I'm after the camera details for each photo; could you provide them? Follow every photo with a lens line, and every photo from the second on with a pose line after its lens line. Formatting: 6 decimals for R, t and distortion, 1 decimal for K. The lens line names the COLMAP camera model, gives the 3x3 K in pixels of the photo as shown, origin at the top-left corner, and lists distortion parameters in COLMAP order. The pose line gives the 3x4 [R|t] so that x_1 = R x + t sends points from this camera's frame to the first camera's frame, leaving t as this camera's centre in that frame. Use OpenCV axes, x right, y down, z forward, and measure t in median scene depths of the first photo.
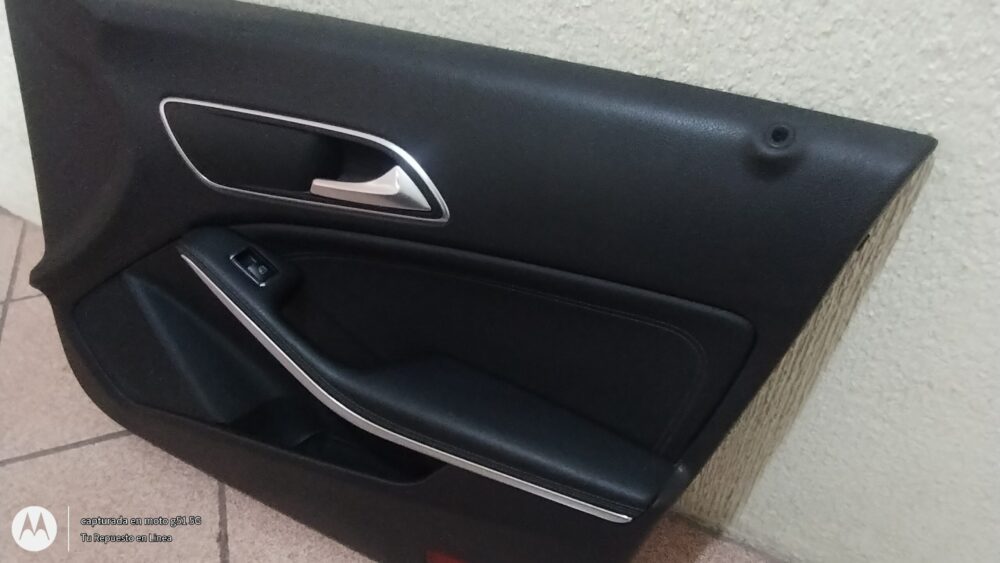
lens RADIAL K [[730.0, 0, 500.0], [0, 730.0, 281.5], [0, 0, 1]] dist [-0.001611, -0.007066]
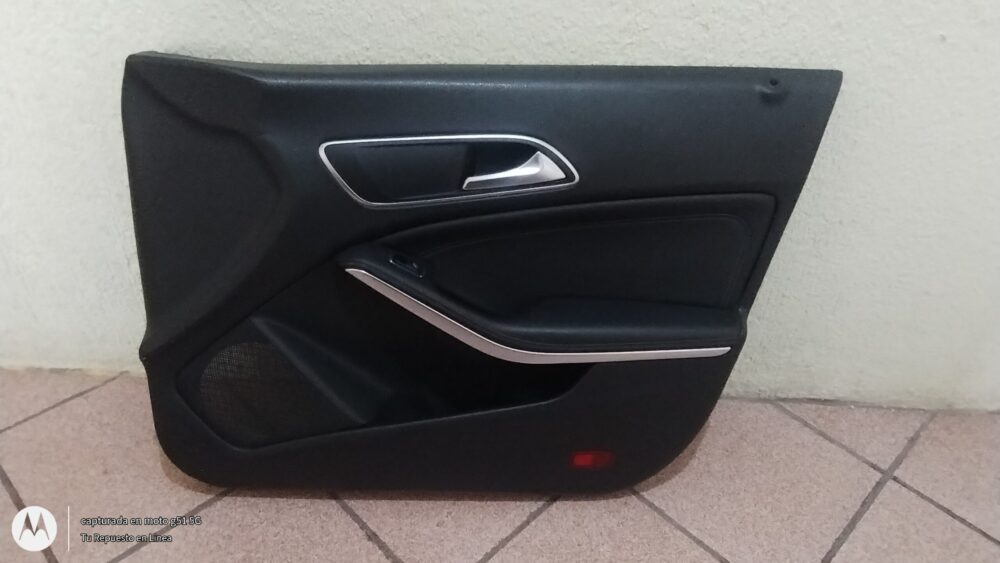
lens RADIAL K [[730.0, 0, 500.0], [0, 730.0, 281.5], [0, 0, 1]] dist [-0.001611, -0.007066]
pose [[0.877626, -0.231999, 0.419462, -0.921353], [0.283217, 0.956966, -0.063280, 0.164835], [-0.386730, 0.174335, 0.905565, -0.240686]]
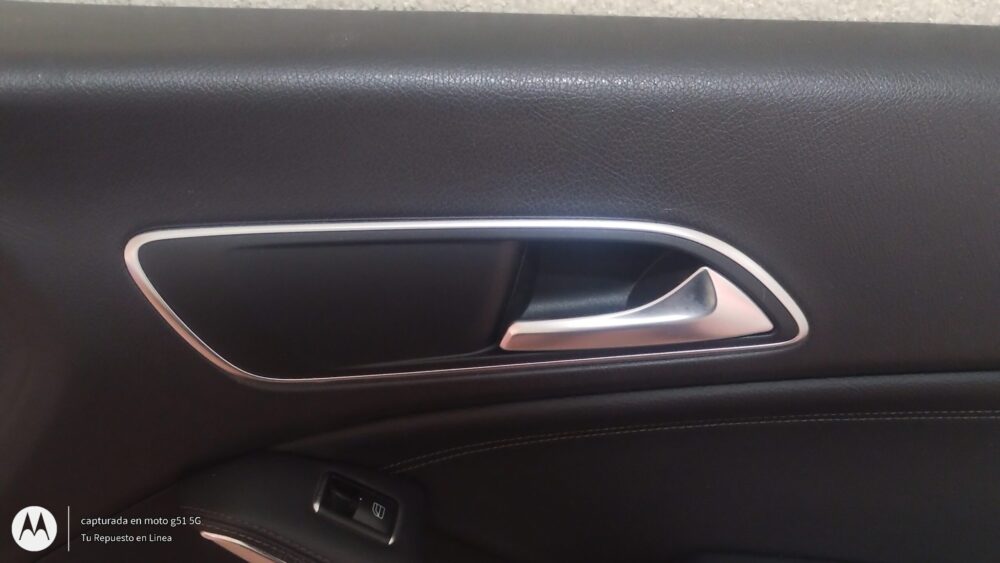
lens RADIAL K [[844.4, 0, 501.0], [0, 844.4, 263.8], [0, 0, 1]] dist [0.060739, -0.048978]
pose [[0.903588, -0.243467, 0.352495, -0.523959], [0.245960, 0.968517, 0.038455, -0.234706], [-0.350760, 0.051952, 0.935023, 0.502625]]
